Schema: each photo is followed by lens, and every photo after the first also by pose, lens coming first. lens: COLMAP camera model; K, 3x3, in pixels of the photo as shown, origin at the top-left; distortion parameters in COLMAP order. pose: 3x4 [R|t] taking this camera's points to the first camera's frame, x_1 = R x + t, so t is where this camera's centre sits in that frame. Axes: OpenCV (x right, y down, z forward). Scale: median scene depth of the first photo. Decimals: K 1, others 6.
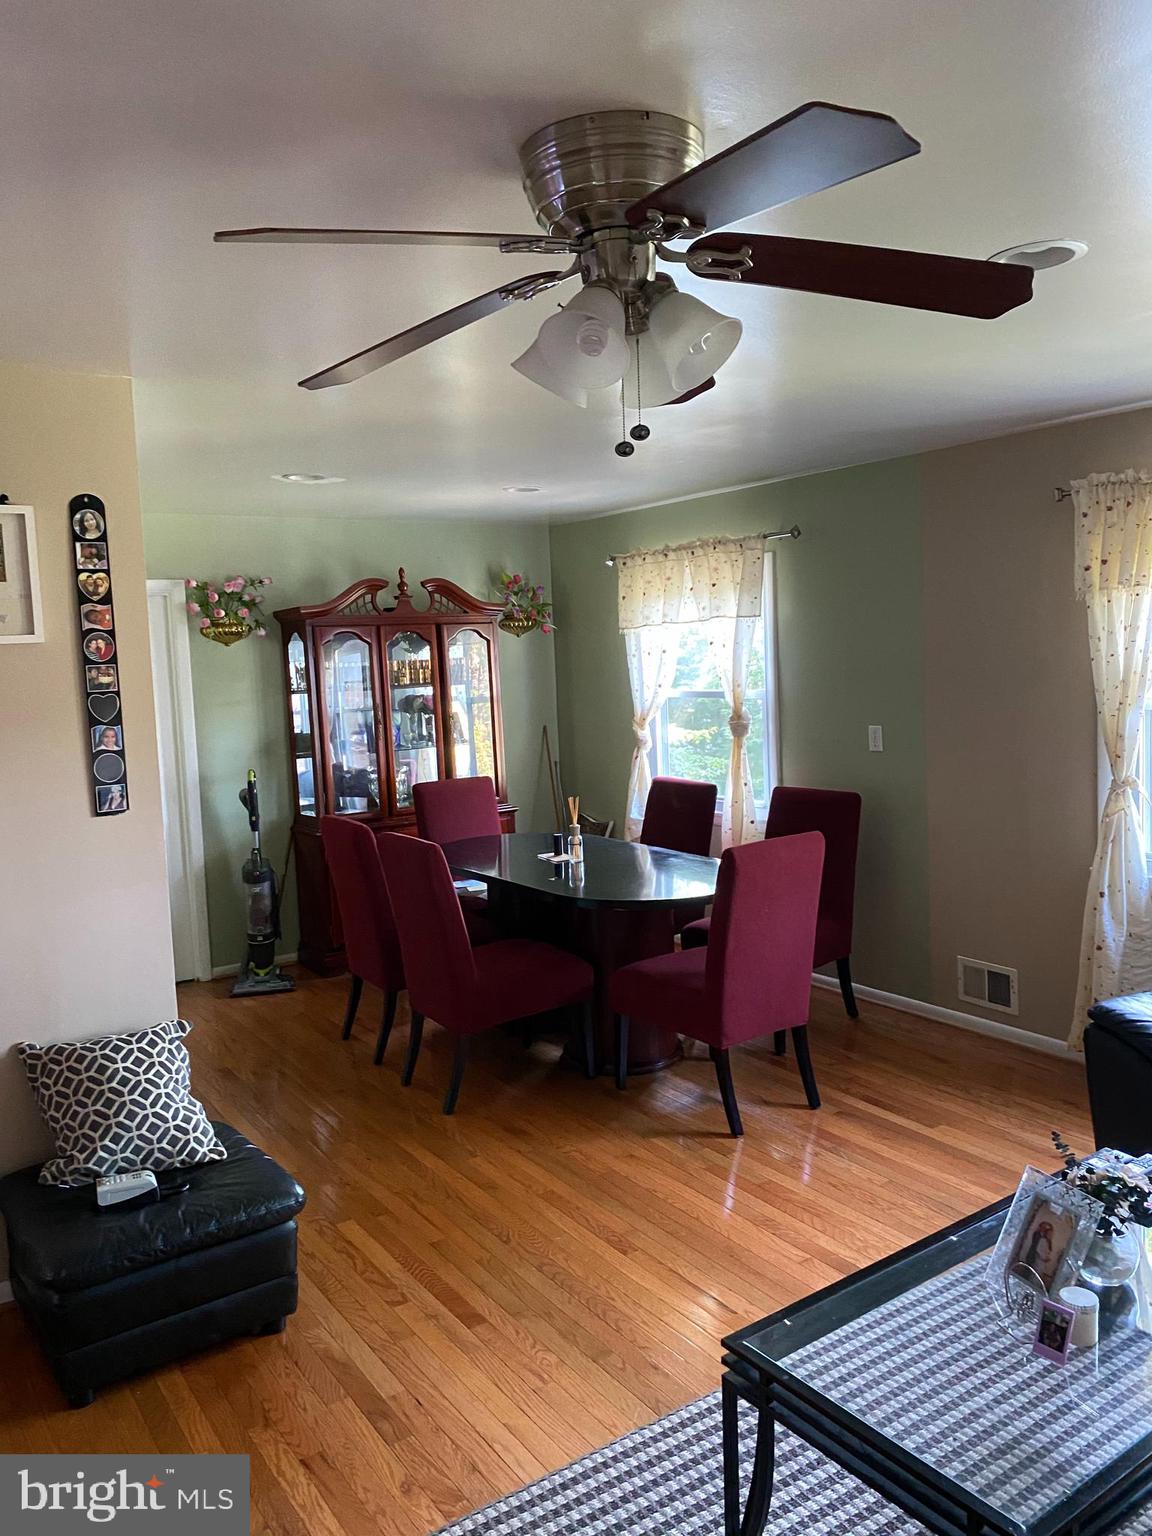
lens RADIAL K [[1179.8, 0, 571.1], [0, 1179.8, 763.6], [0, 0, 1]] dist [0.044606, -0.065833]
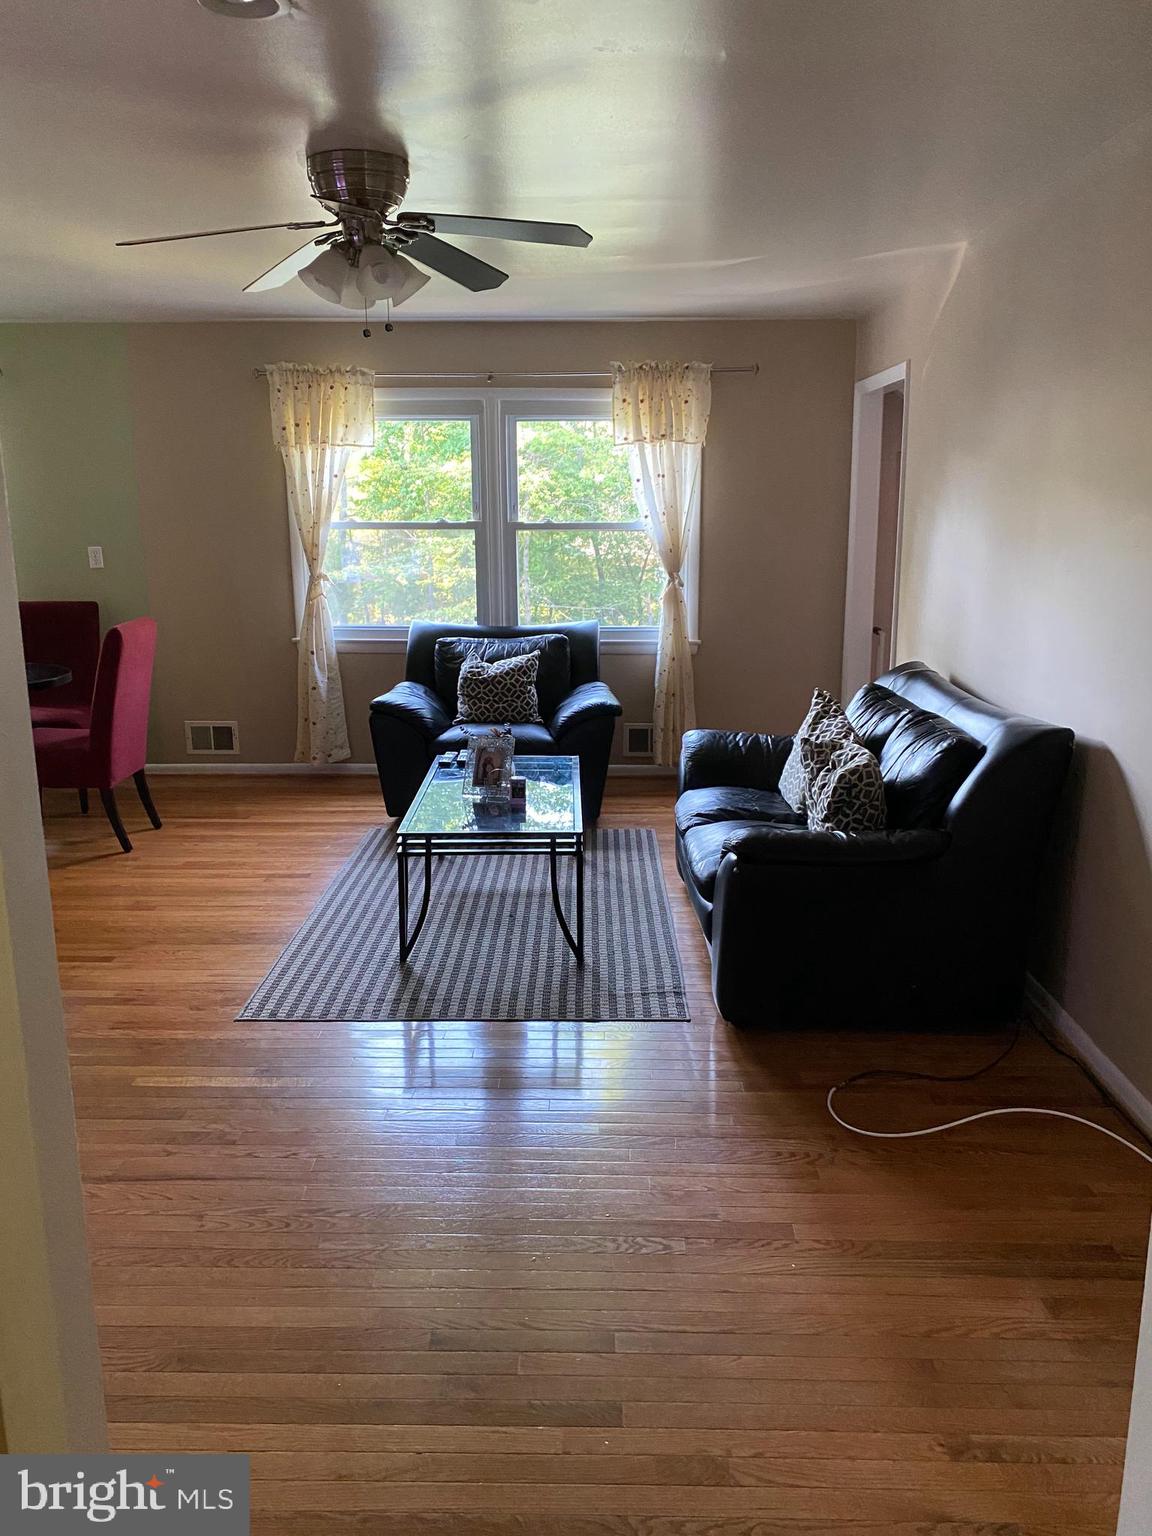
lens RADIAL K [[1179.8, 0, 583.5], [0, 1179.8, 775.2], [0, 0, 1]] dist [0.044606, -0.065833]
pose [[0.569173, -0.144907, 0.809348, -0.604537], [0.057406, 0.988949, 0.136692, 0.079561], [-0.820211, -0.031340, 0.571201, -0.150104]]
